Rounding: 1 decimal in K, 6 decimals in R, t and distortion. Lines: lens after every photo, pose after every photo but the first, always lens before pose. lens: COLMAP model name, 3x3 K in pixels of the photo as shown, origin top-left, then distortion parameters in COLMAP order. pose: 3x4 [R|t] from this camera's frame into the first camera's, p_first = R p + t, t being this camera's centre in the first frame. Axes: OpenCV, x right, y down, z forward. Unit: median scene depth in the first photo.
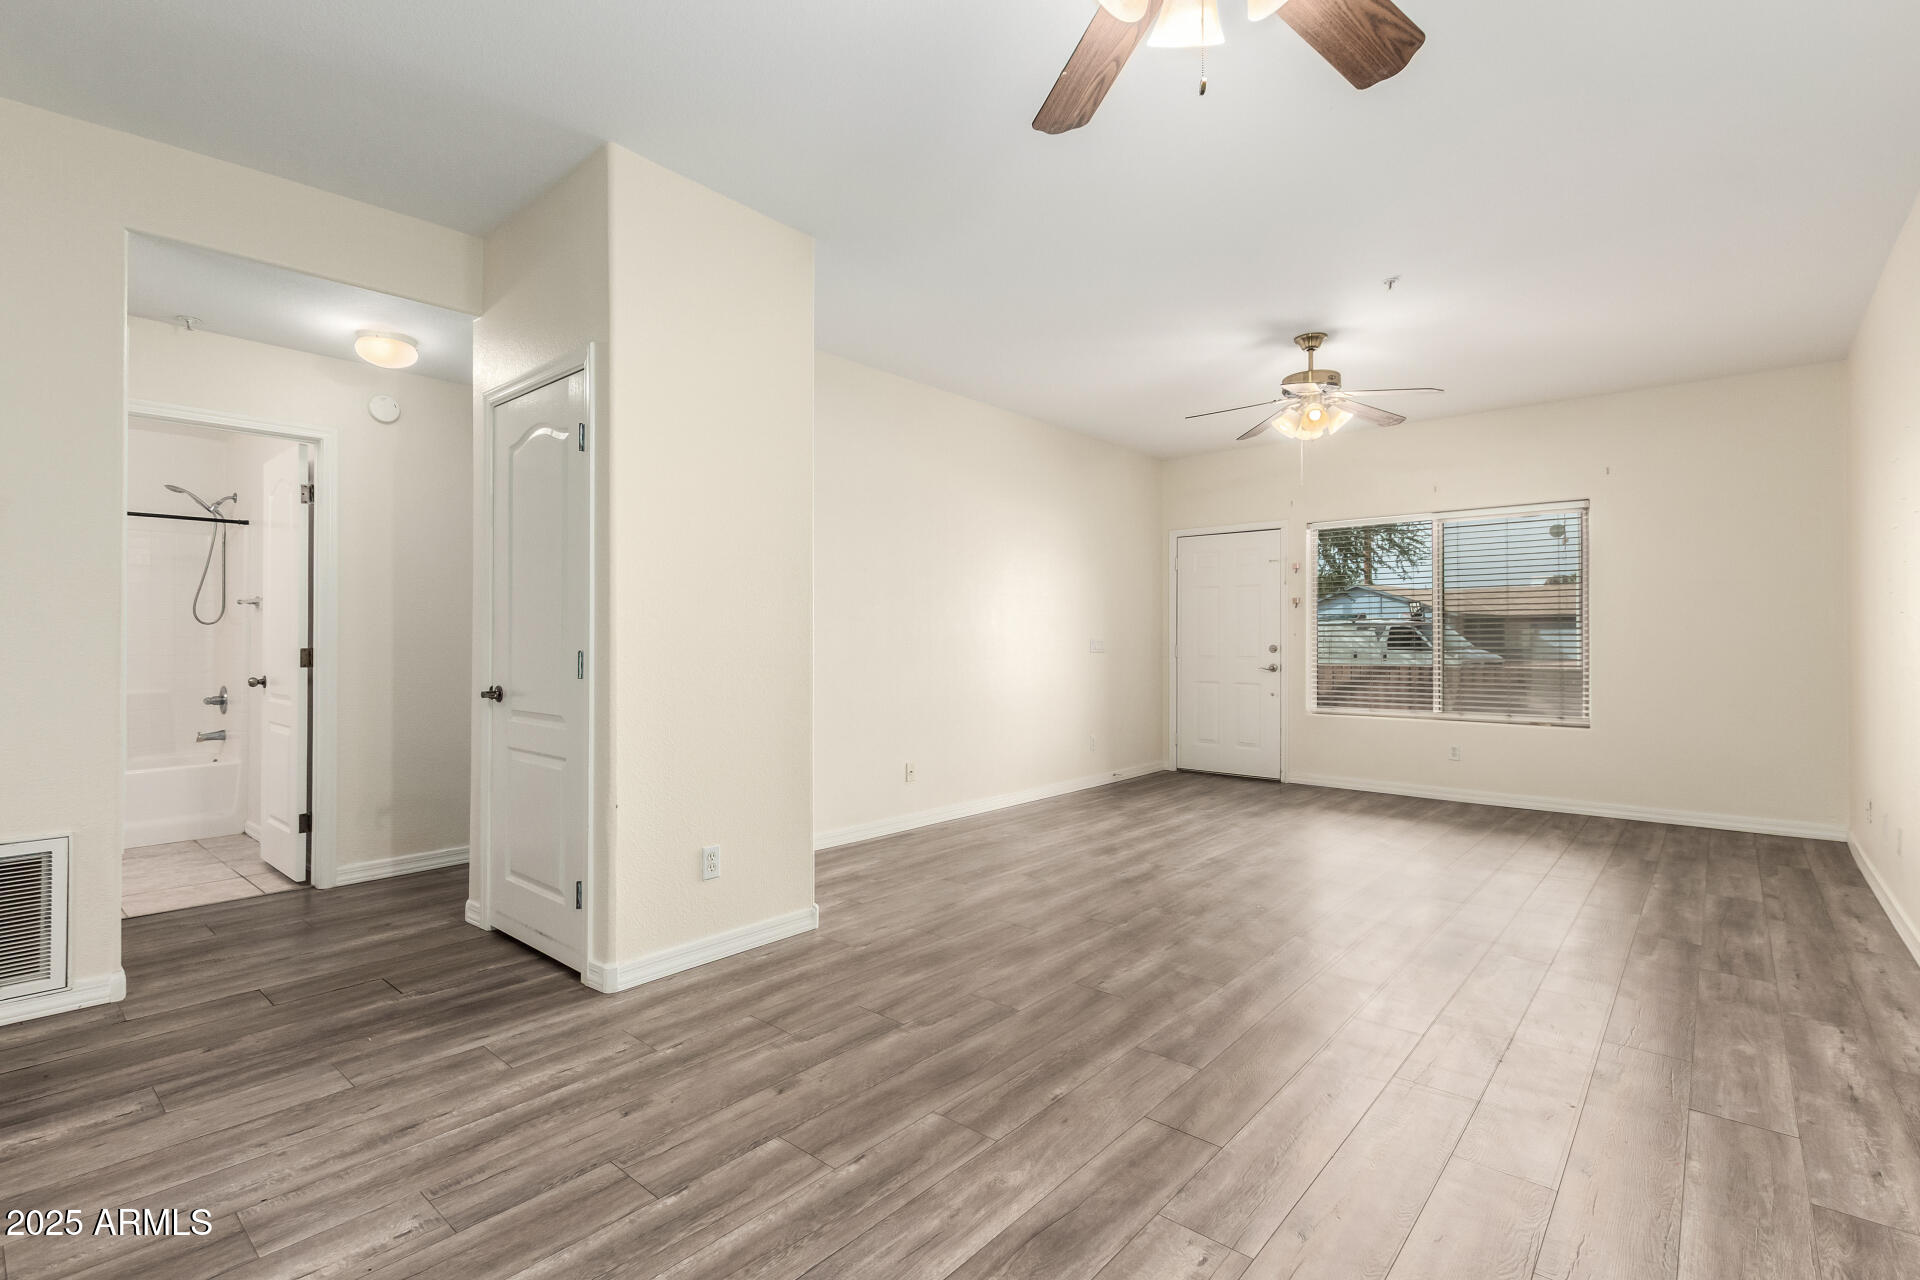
lens RADIAL K [[882.9, 0, 960.0], [0, 882.9, 640.0], [0, 0, 1]] dist [0.000973, -0.000194]
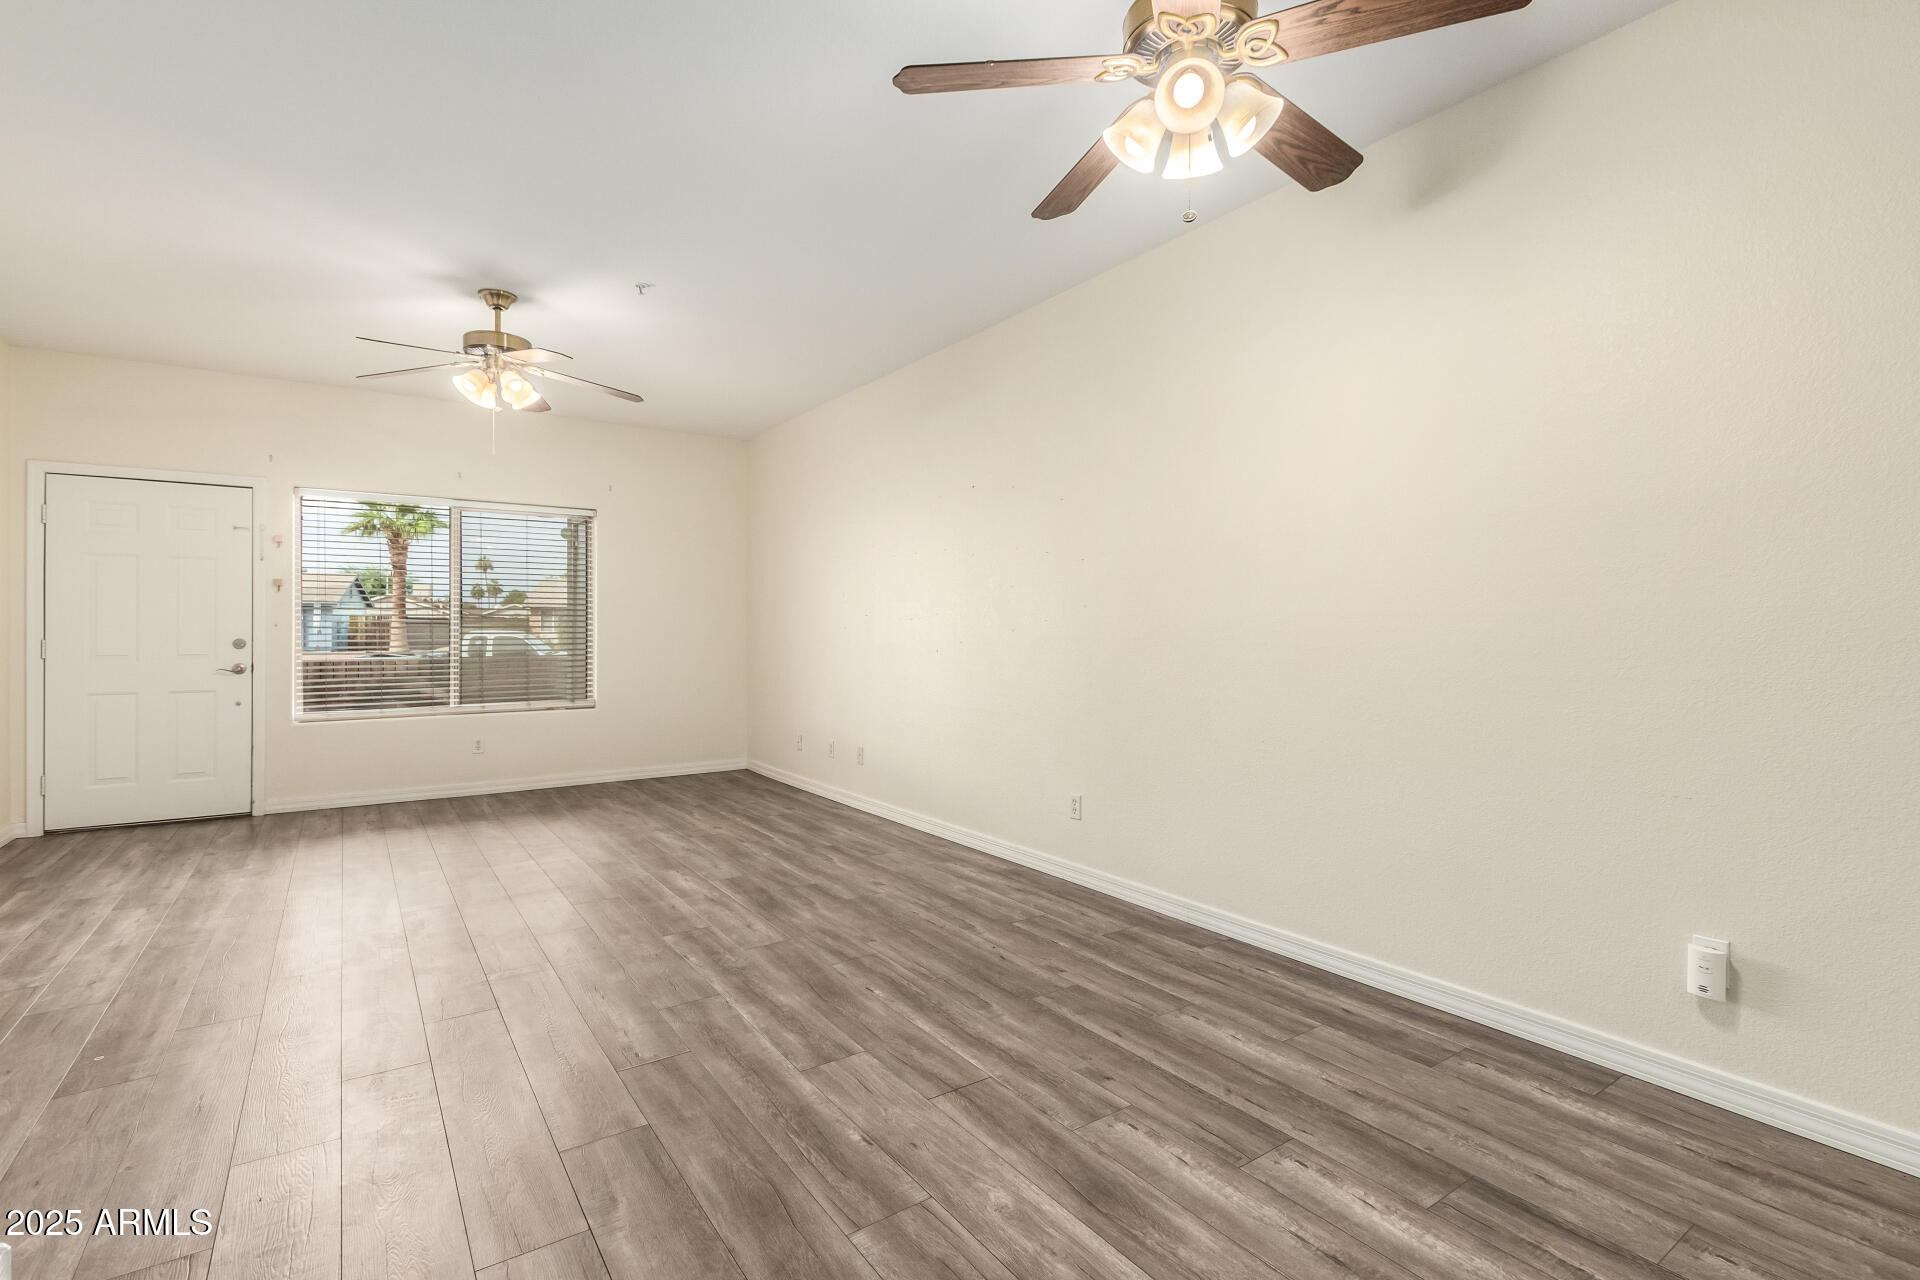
lens RADIAL K [[873.9, 0, 956.8], [0, 873.9, 632.0], [0, 0, 1]] dist [0.001555, 0.000014]
pose [[0.246044, -0.001322, 0.969258, -0.568139], [0.000011, 0.999999, 0.001361, -0.003051], [-0.969259, -0.000324, 0.246044, 0.532899]]
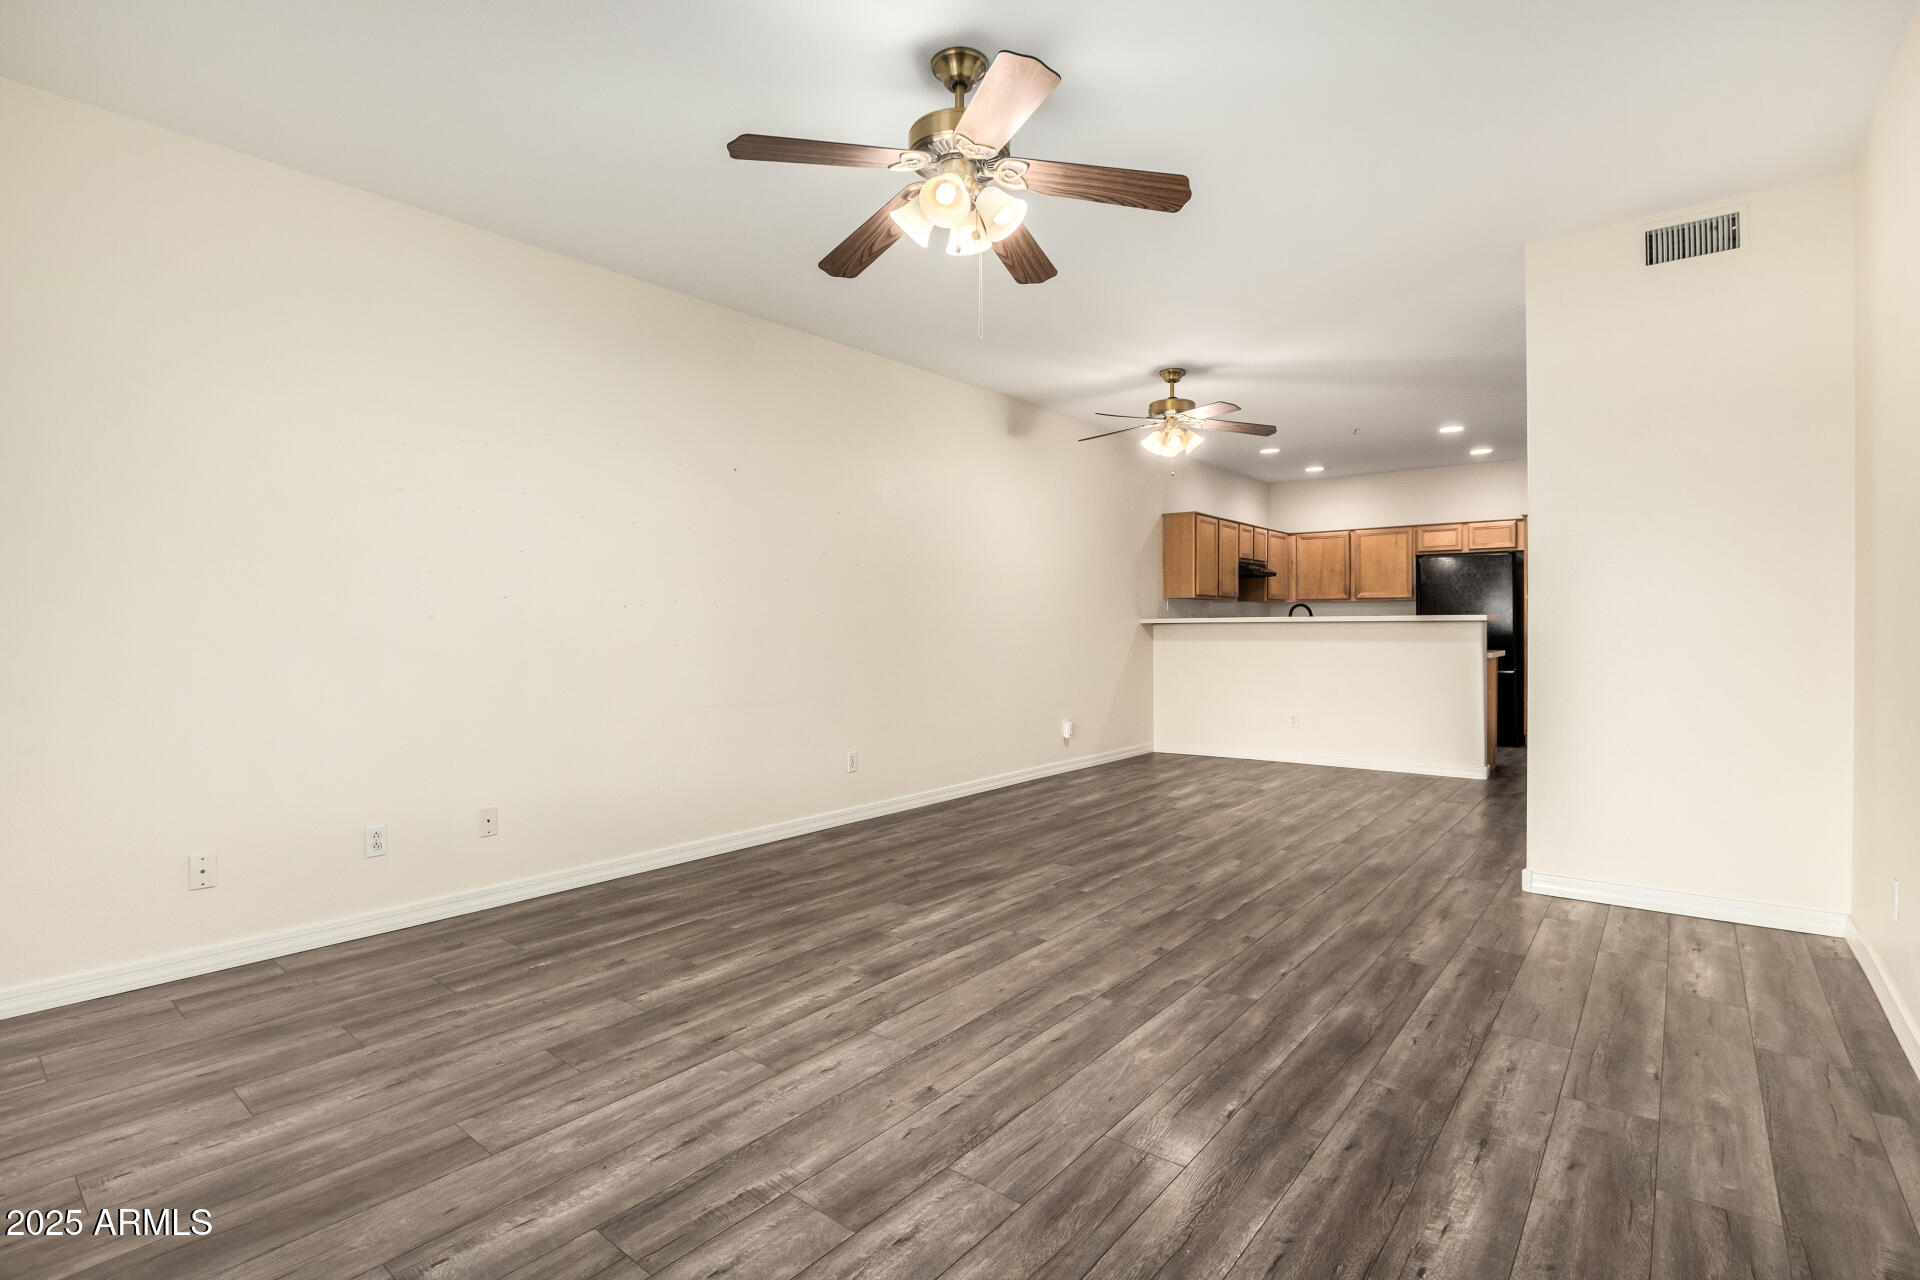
lens RADIAL K [[894.7, 0, 947.7], [0, 894.7, 635.1], [0, 0, 1]] dist [-0.023901, 0.000790]
pose [[-0.999856, 0.003493, -0.016609, 0.683115], [0.003330, 0.999946, 0.009869, 0.003729], [0.016642, 0.009812, -0.999813, 2.518806]]
